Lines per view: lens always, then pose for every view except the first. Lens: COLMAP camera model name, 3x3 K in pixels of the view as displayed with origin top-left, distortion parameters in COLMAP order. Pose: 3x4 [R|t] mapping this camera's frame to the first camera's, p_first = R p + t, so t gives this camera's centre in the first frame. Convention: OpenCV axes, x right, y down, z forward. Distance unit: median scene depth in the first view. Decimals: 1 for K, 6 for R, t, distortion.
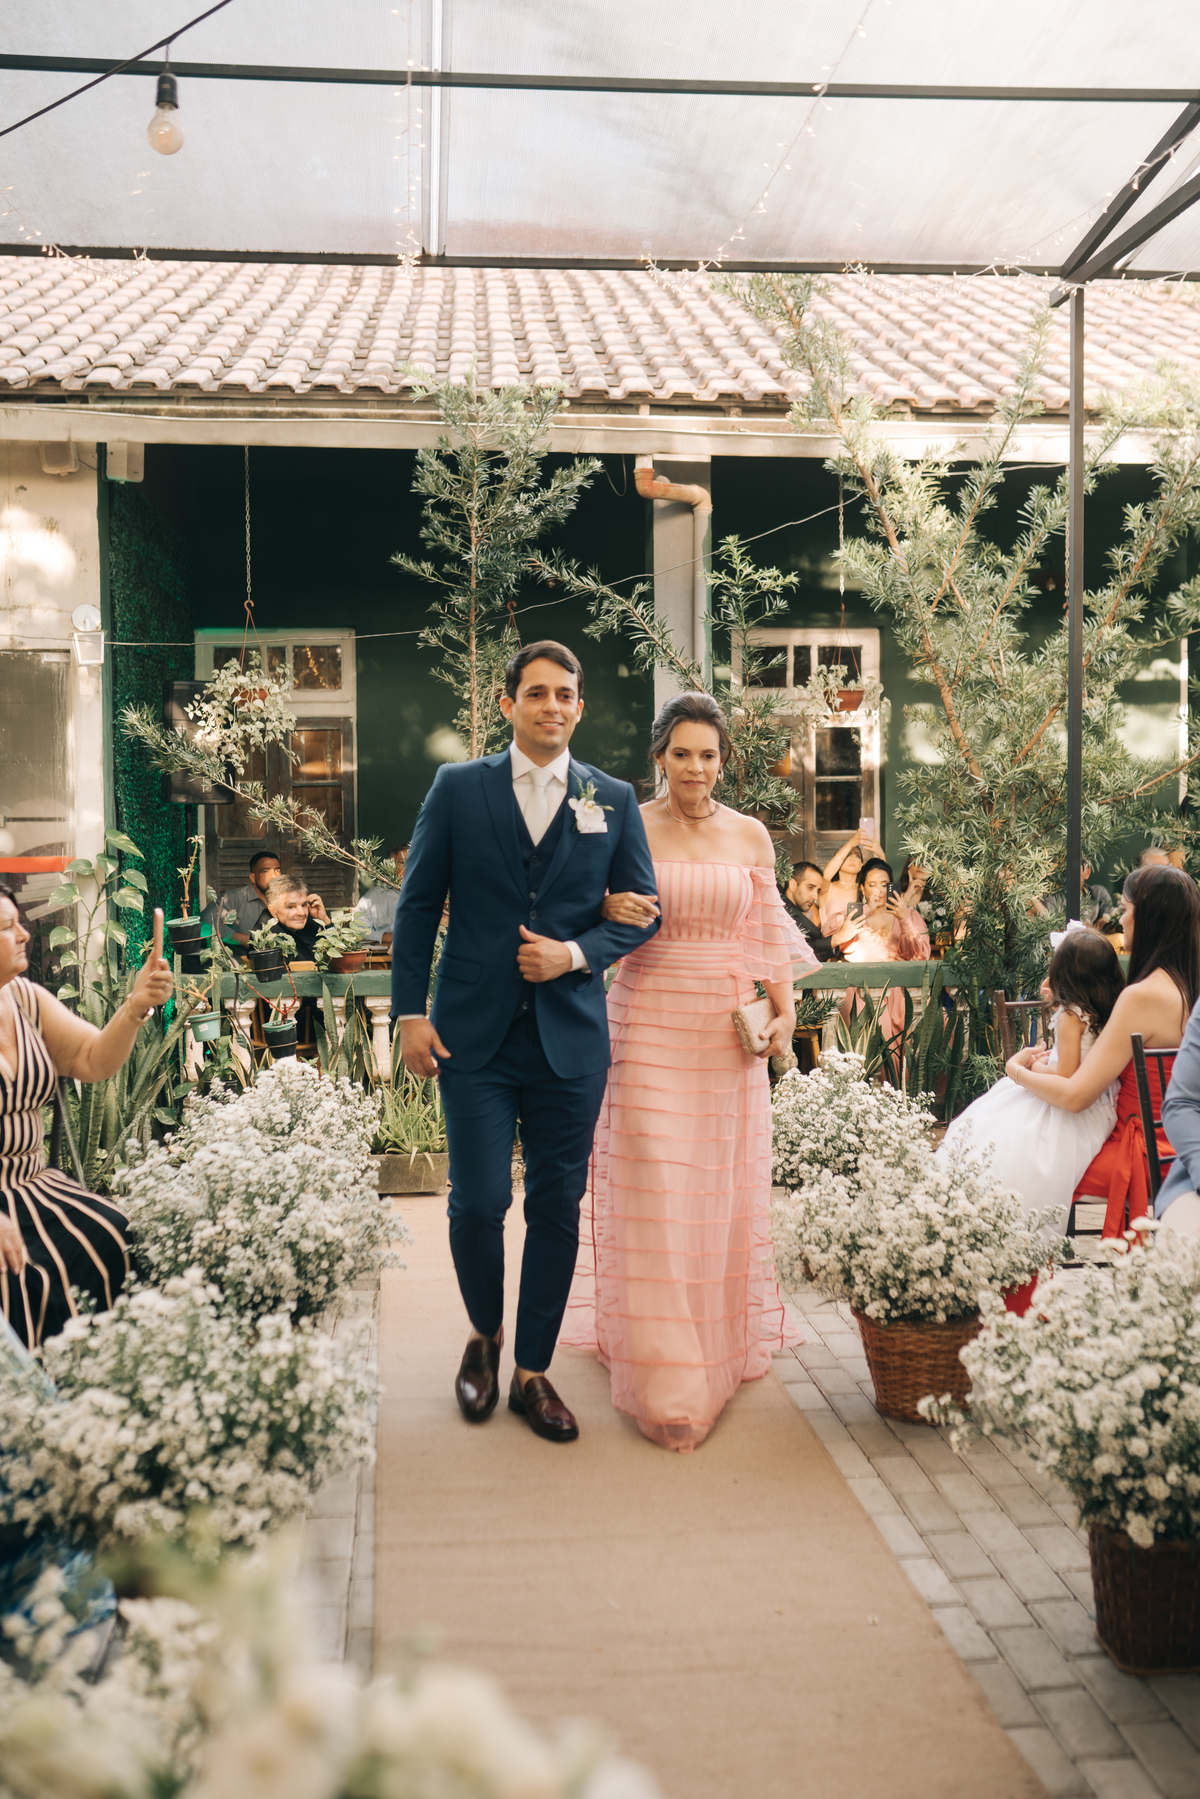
lens RADIAL K [[1753.4, 0, 640.6], [0, 1753.4, 904.2], [0, 0, 1]] dist [-0.113977, 0.238670]
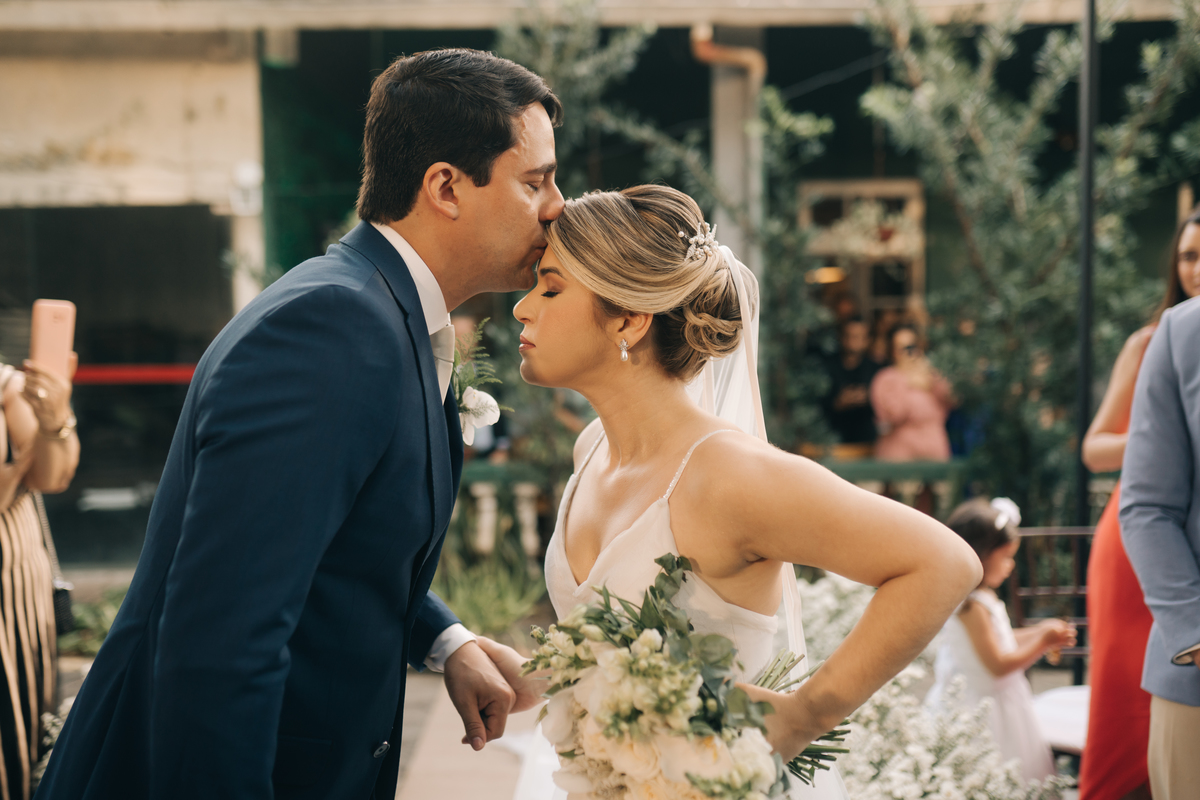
lens RADIAL K [[1169.6, 0, 600.0], [0, 1169.6, 400.0], [0, 0, 1]] dist [-0.113977, 0.238670]
pose [[0.990264, 0.006591, -0.139048, 0.047447], [-0.003895, 0.999799, 0.019648, -0.023433], [0.139150, -0.018916, 0.990091, 0.235625]]
